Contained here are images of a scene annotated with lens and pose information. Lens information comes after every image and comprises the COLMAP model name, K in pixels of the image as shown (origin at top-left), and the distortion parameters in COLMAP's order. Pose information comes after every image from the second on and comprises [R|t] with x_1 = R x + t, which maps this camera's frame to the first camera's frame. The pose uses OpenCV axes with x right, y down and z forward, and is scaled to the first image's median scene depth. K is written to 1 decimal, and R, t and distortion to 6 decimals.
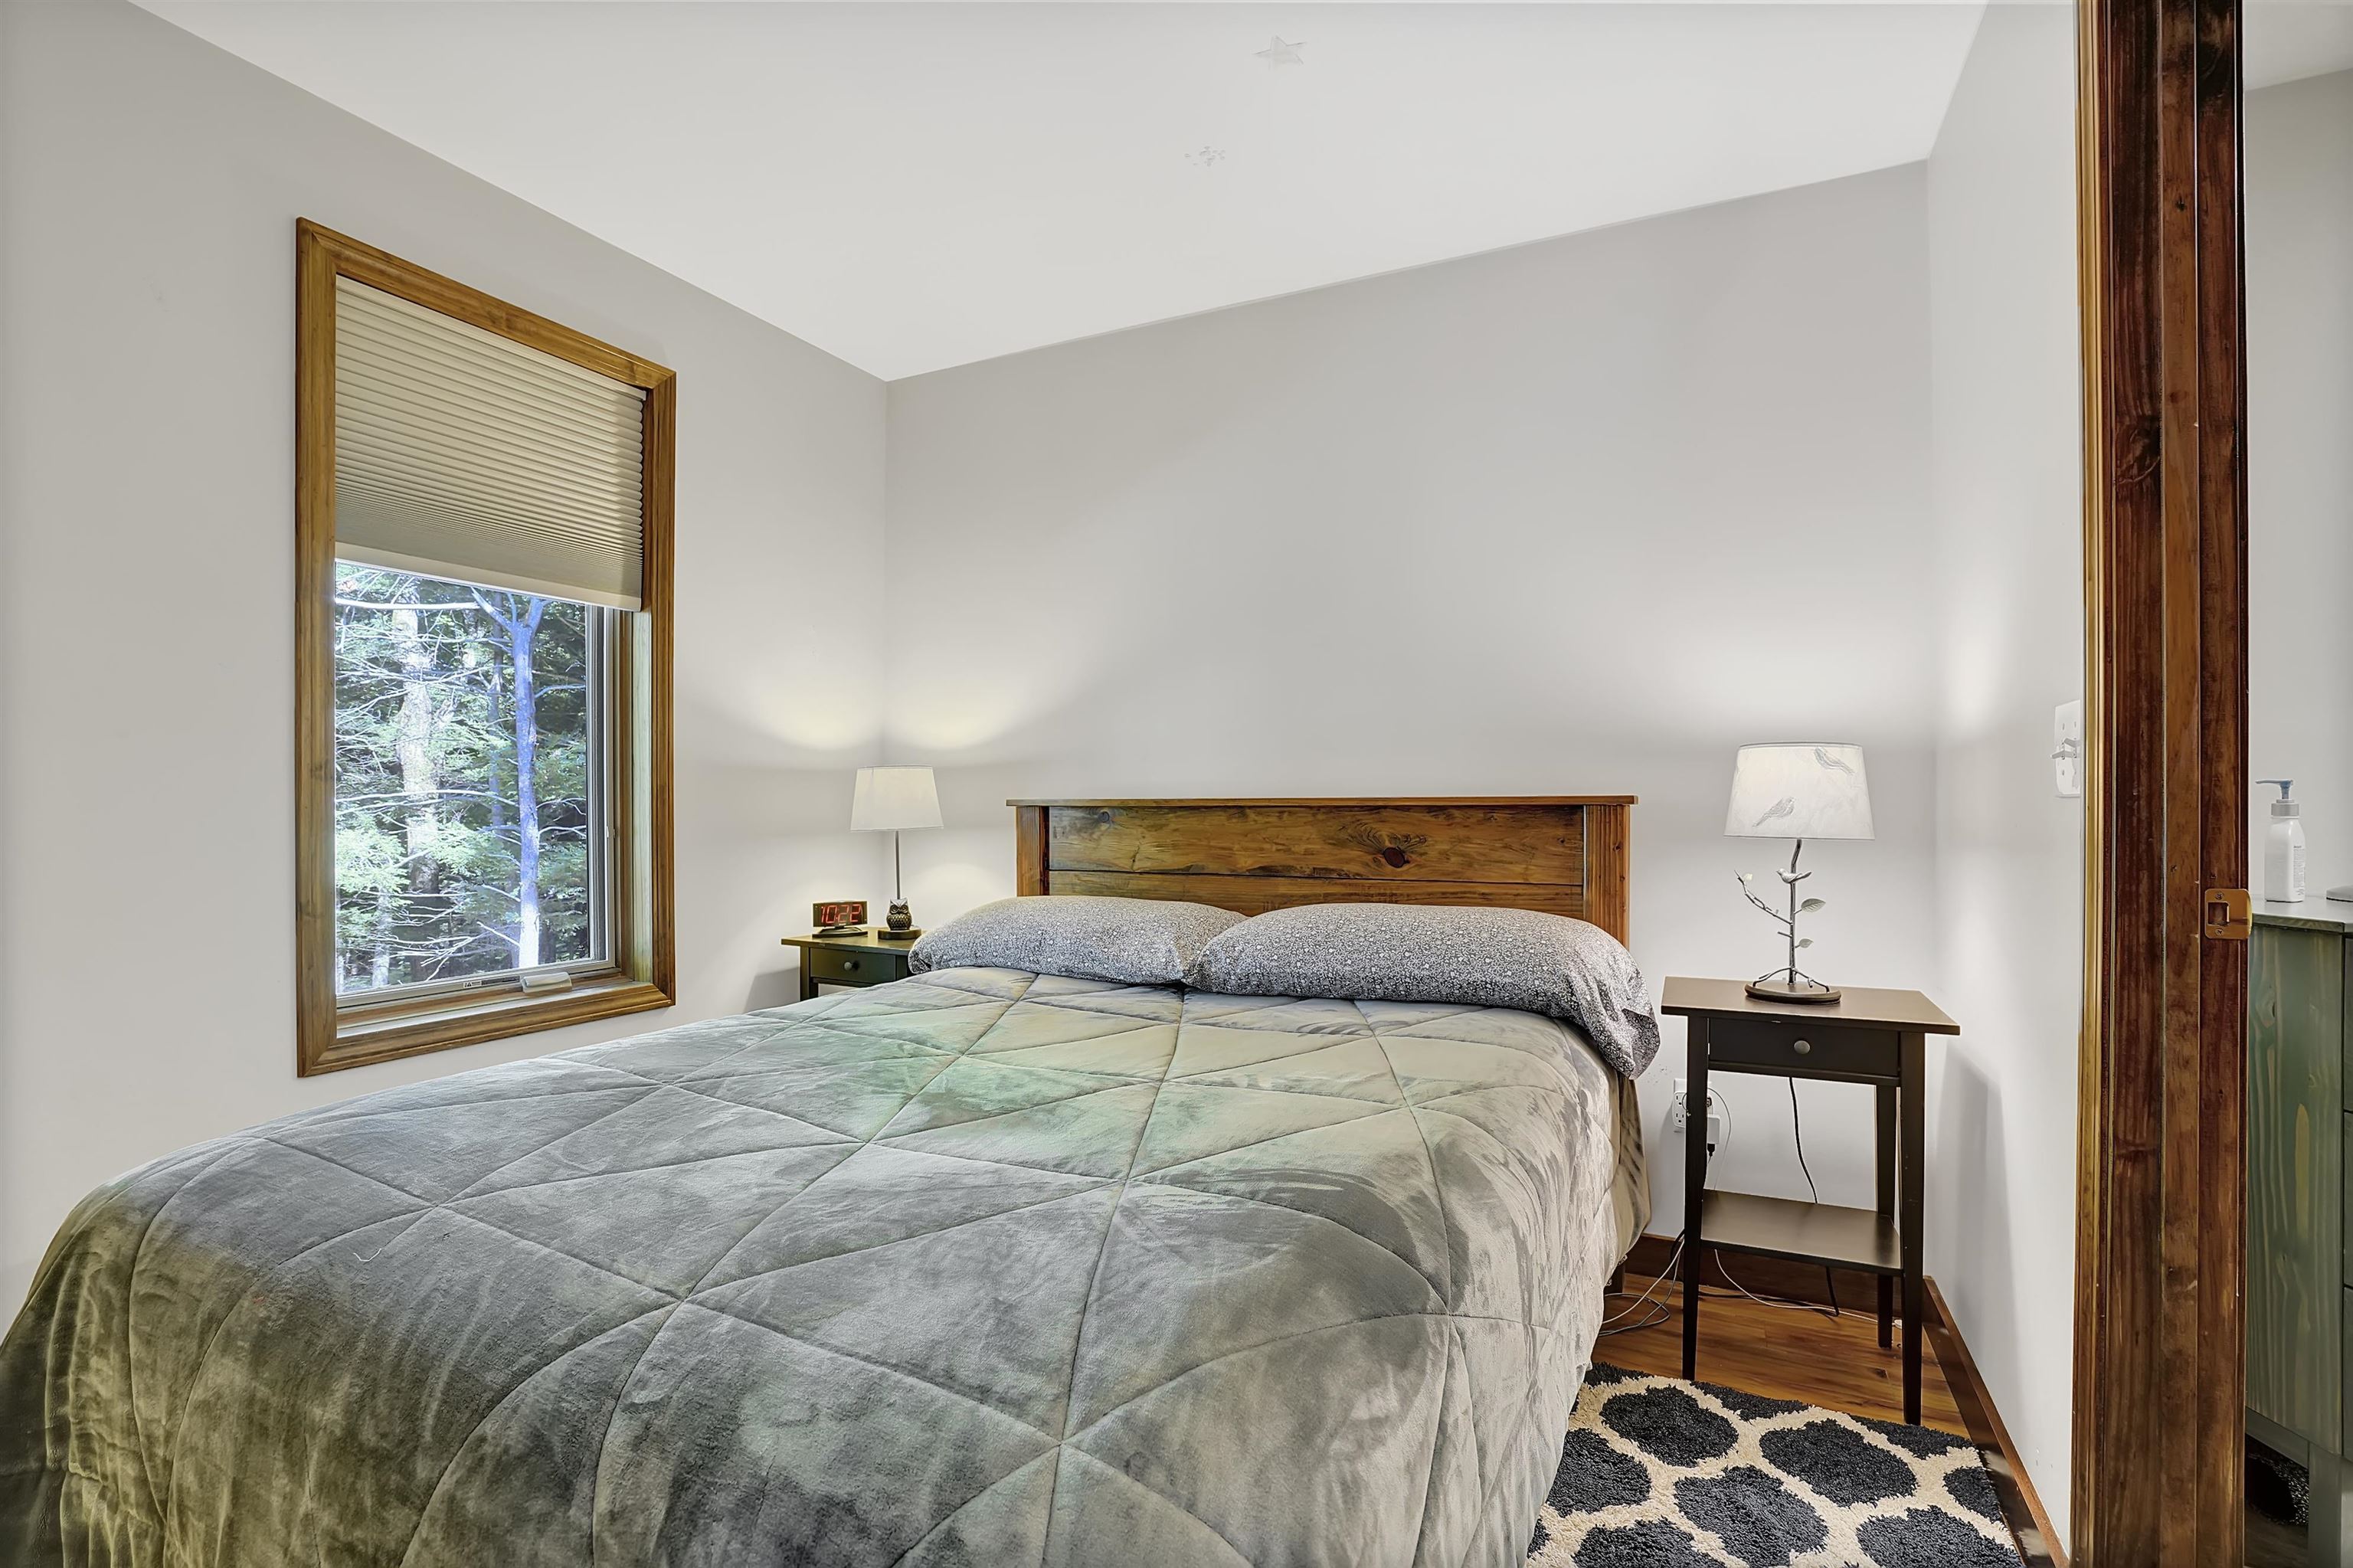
lens RADIAL K [[1090.4, 0, 1153.4], [0, 1090.4, 790.9], [0, 0, 1]] dist [-0.074230, 0.033087]
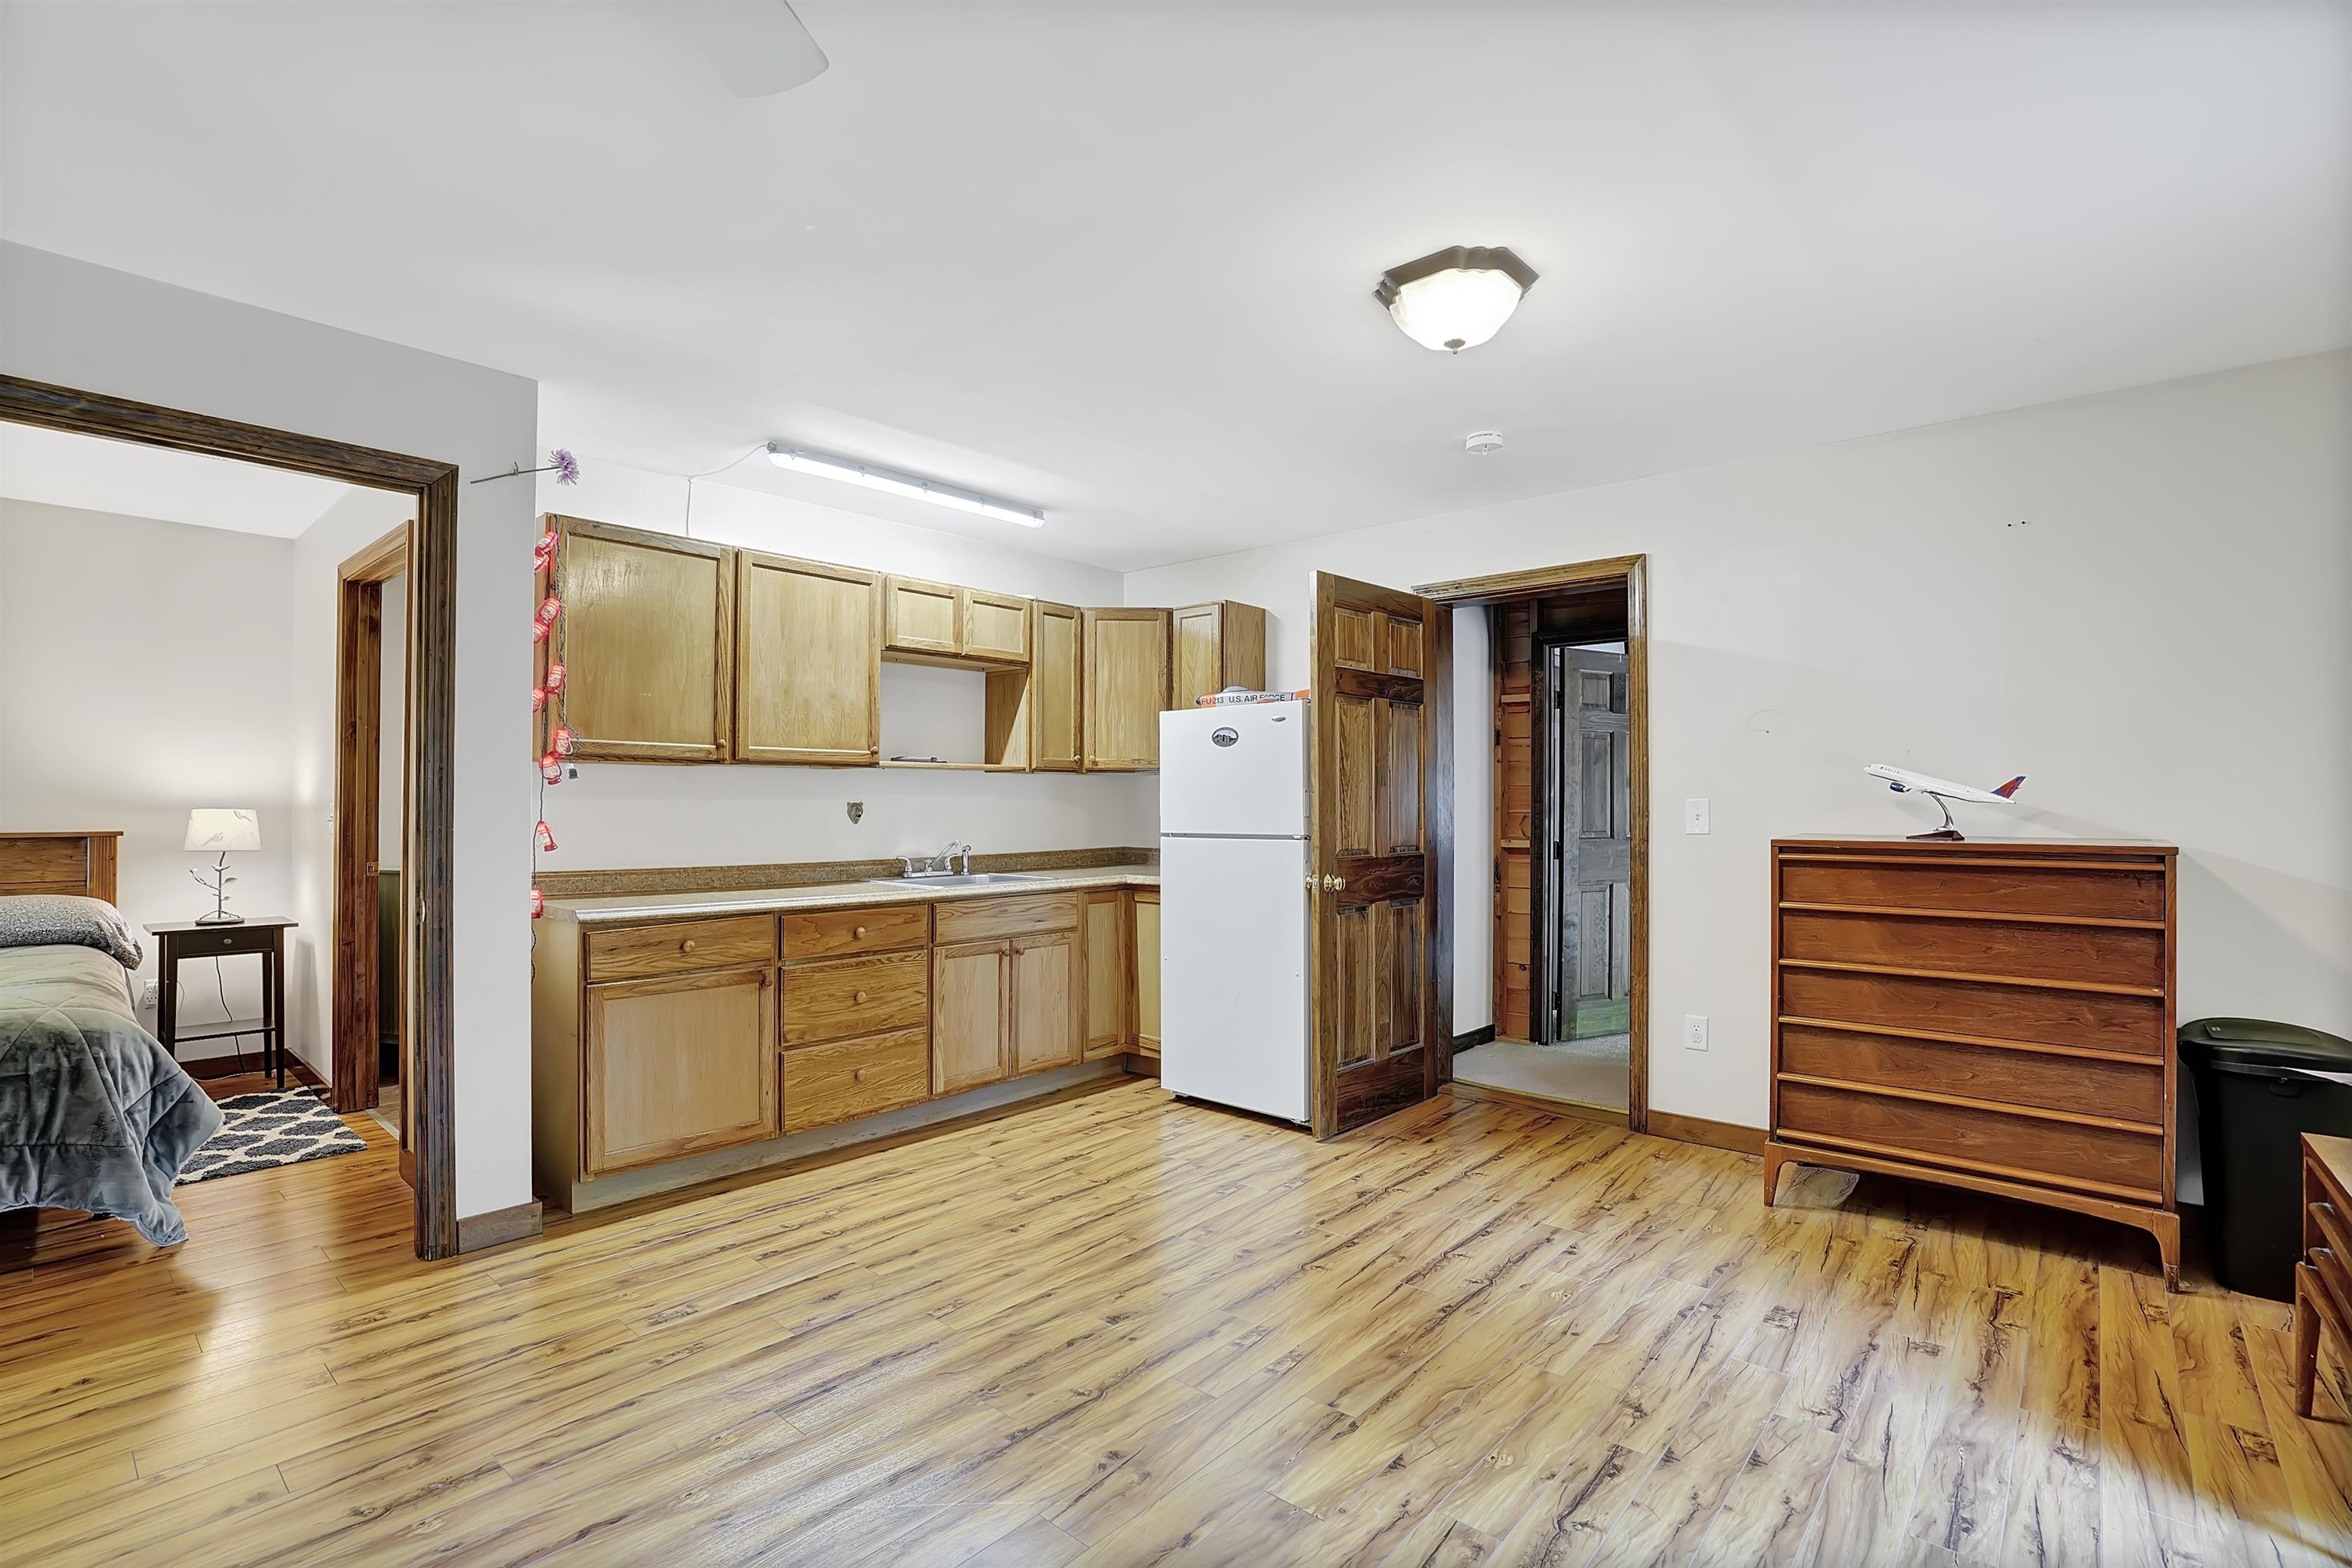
lens RADIAL K [[1089.9, 0, 1152.9], [0, 1089.9, 790.9], [0, 0, 1]] dist [-0.074230, 0.033087]
pose [[0.257734, 0.012484, 0.966135, -1.004722], [-0.009859, 0.999898, -0.010290, -0.076128], [-0.966165, -0.006873, 0.257831, -1.427283]]
